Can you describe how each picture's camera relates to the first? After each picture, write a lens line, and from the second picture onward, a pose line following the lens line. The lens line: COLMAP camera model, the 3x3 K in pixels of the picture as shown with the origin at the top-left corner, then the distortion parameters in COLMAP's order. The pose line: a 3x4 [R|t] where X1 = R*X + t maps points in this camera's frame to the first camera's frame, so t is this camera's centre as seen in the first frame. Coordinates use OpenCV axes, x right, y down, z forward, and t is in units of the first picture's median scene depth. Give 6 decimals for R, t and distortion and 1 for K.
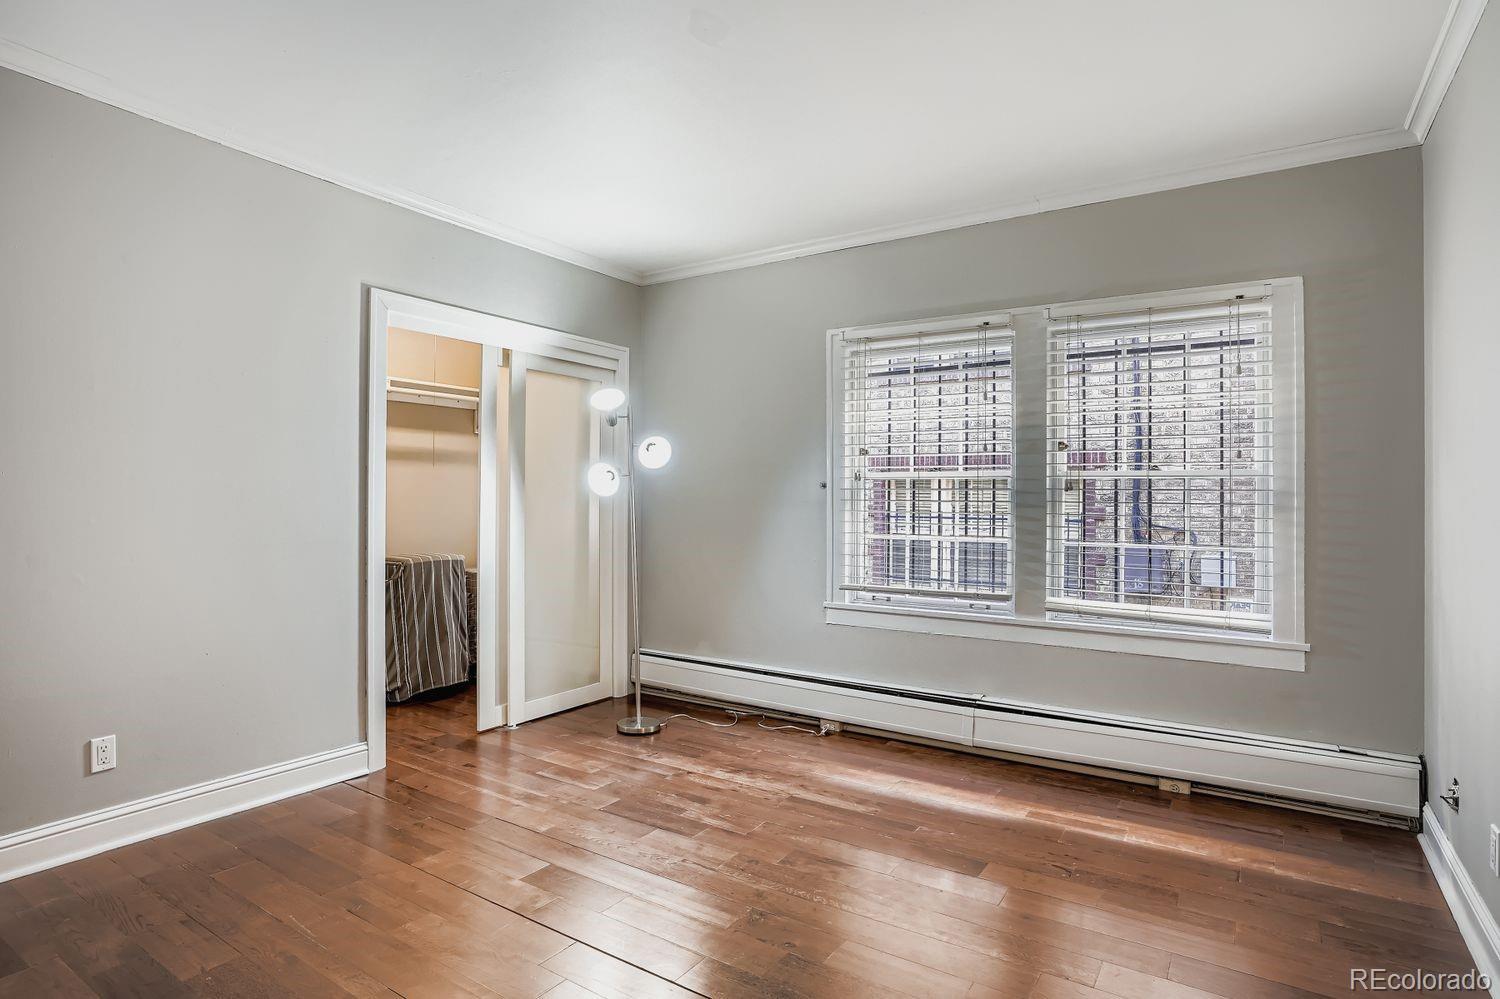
lens RADIAL K [[772.4, 0, 742.6], [0, 772.4, 499.3], [0, 0, 1]] dist [-0.046016, 0.007359]
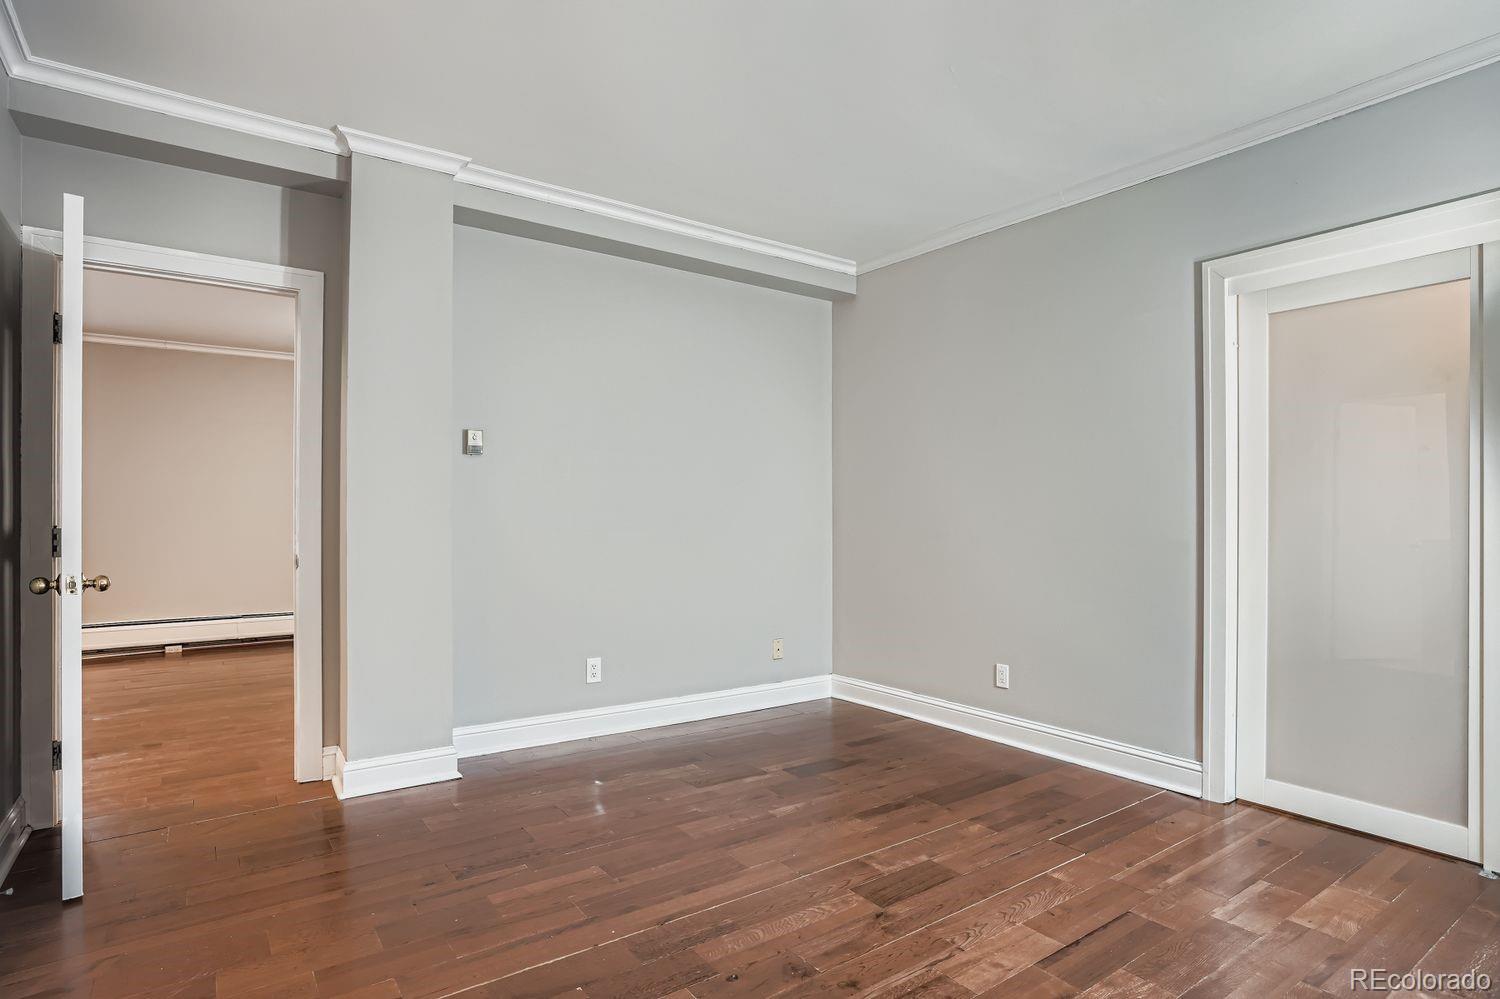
lens RADIAL K [[772.4, 0, 739.0], [0, 772.4, 512.2], [0, 0, 1]] dist [-0.046016, 0.007359]
pose [[-0.376839, -0.014254, -0.926169, 0.611011], [0.000028, 0.999881, -0.015400, 0.037905], [0.926279, -0.005830, -0.376793, 0.921384]]
